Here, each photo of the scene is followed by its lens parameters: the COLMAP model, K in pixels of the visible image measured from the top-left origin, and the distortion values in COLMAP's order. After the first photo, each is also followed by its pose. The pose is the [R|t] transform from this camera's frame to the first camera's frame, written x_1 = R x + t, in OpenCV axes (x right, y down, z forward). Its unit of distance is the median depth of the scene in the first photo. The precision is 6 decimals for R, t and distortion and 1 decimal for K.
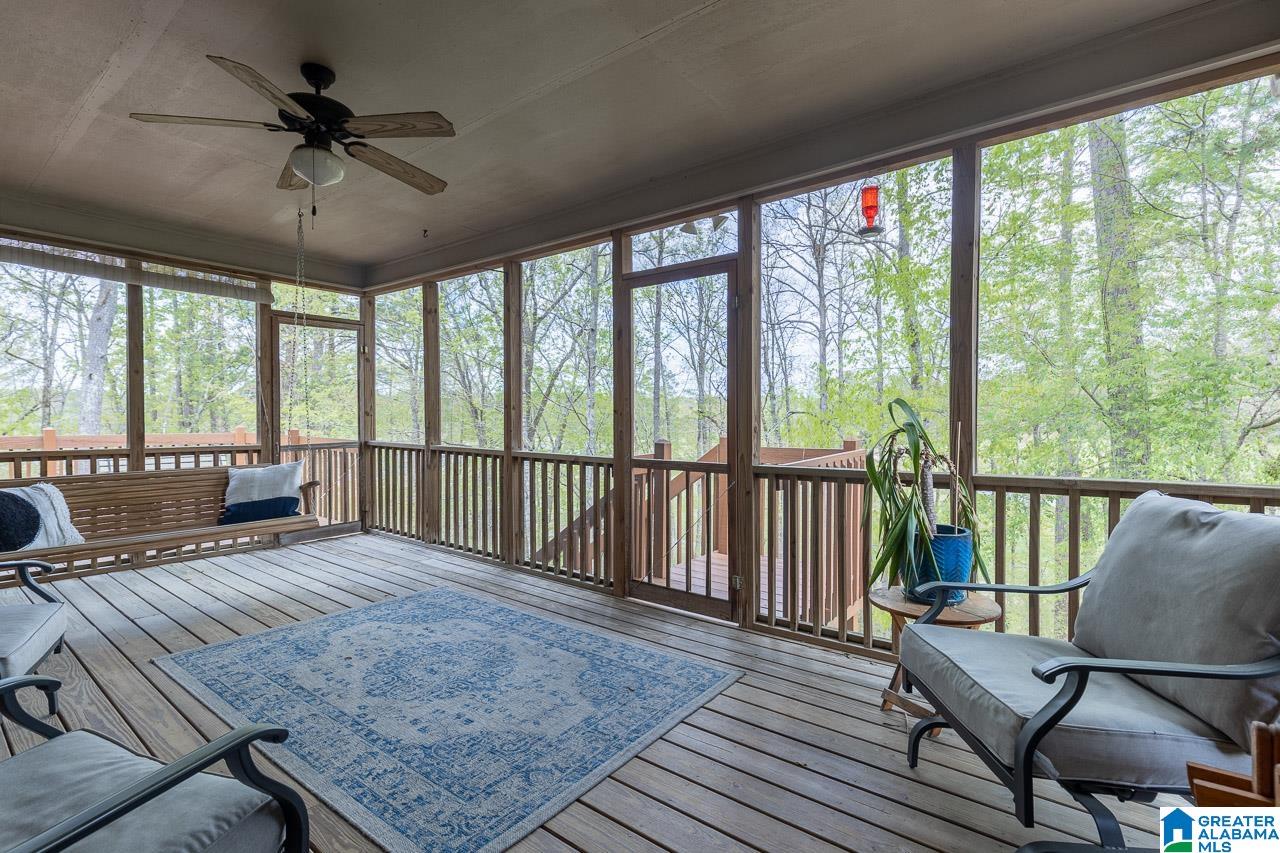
lens RADIAL K [[588.9, 0, 641.8], [0, 588.9, 420.7], [0, 0, 1]] dist [-0.000459, -0.000022]
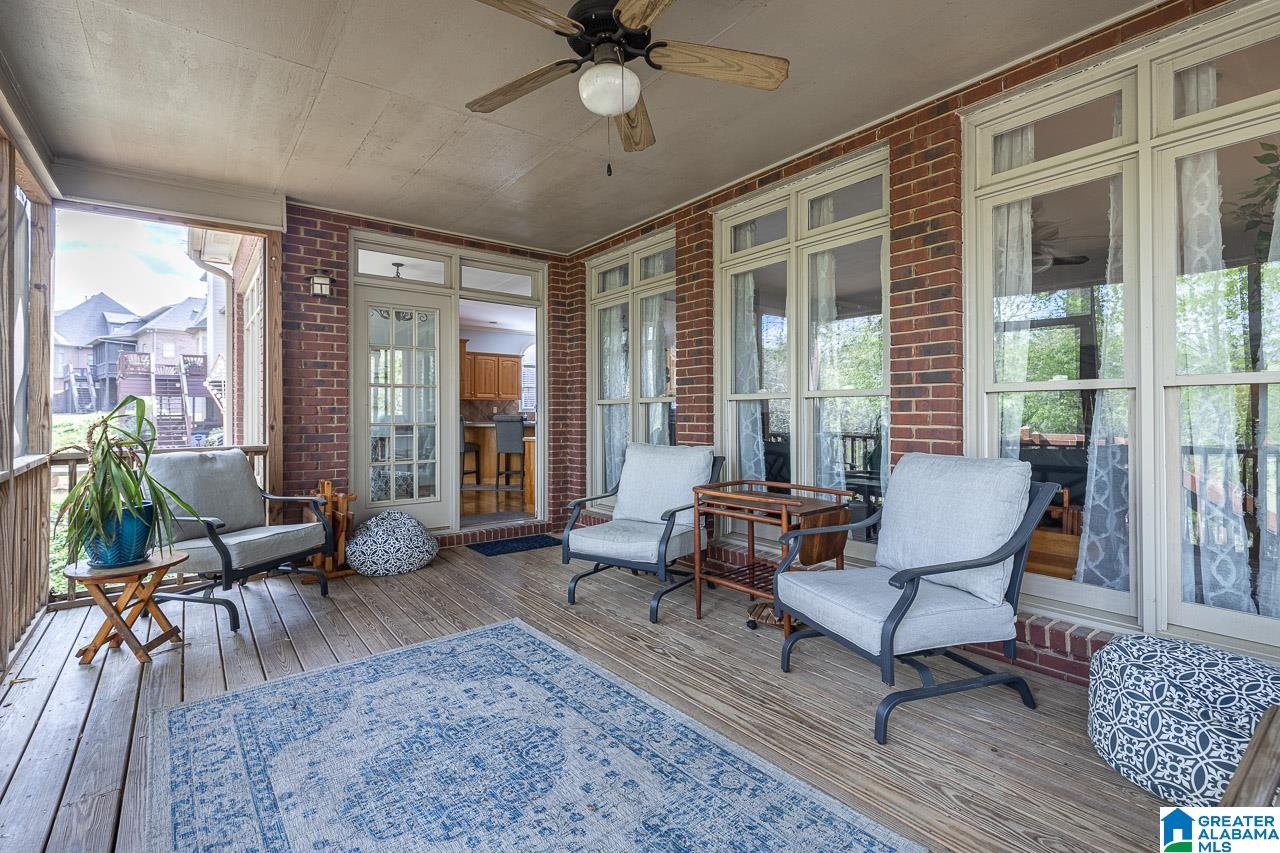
lens RADIAL K [[588.9, 0, 637.8], [0, 588.9, 416.6], [0, 0, 1]] dist [-0.000459, -0.000022]
pose [[-0.968352, 0.002987, 0.249570, -0.786705], [0.006834, 0.999871, 0.014551, -0.013168], [-0.249494, 0.015796, -0.968248, 1.772595]]
